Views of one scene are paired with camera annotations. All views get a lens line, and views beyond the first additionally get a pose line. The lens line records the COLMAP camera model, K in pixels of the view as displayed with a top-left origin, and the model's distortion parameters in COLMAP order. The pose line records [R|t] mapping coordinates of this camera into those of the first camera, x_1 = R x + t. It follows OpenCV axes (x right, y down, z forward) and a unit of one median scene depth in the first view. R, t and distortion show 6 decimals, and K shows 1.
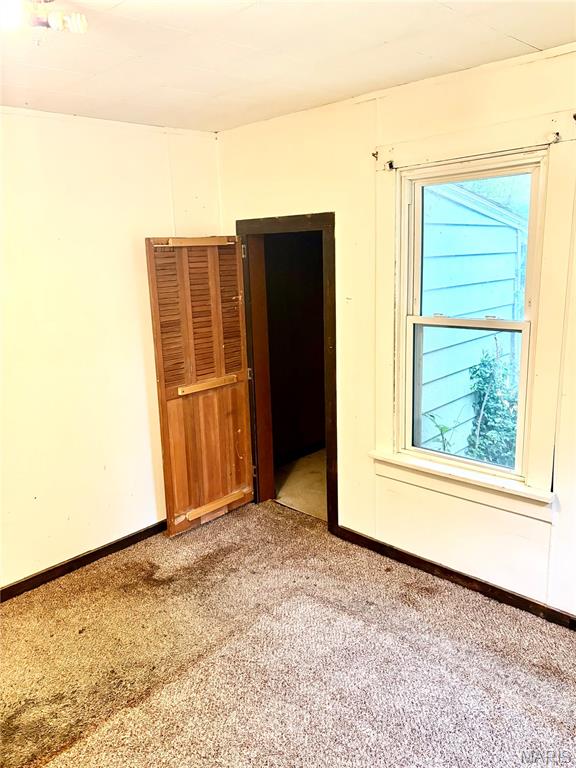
lens RADIAL K [[575.8, 0, 288.6], [0, 575.8, 381.9], [0, 0, 1]] dist [0.028973, -0.033078]
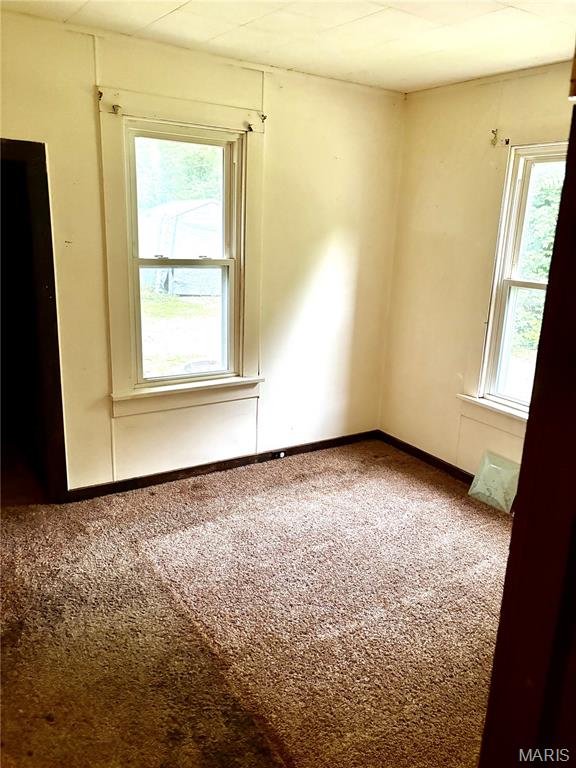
lens RADIAL K [[575.8, 0, 288.7], [0, 575.8, 384.7], [0, 0, 1]] dist [0.028973, -0.033078]
pose [[0.242623, -0.219581, 0.944943, -0.819934], [0.164910, 0.969206, 0.182877, -0.036096], [-0.956001, 0.111460, 0.271363, 0.471715]]
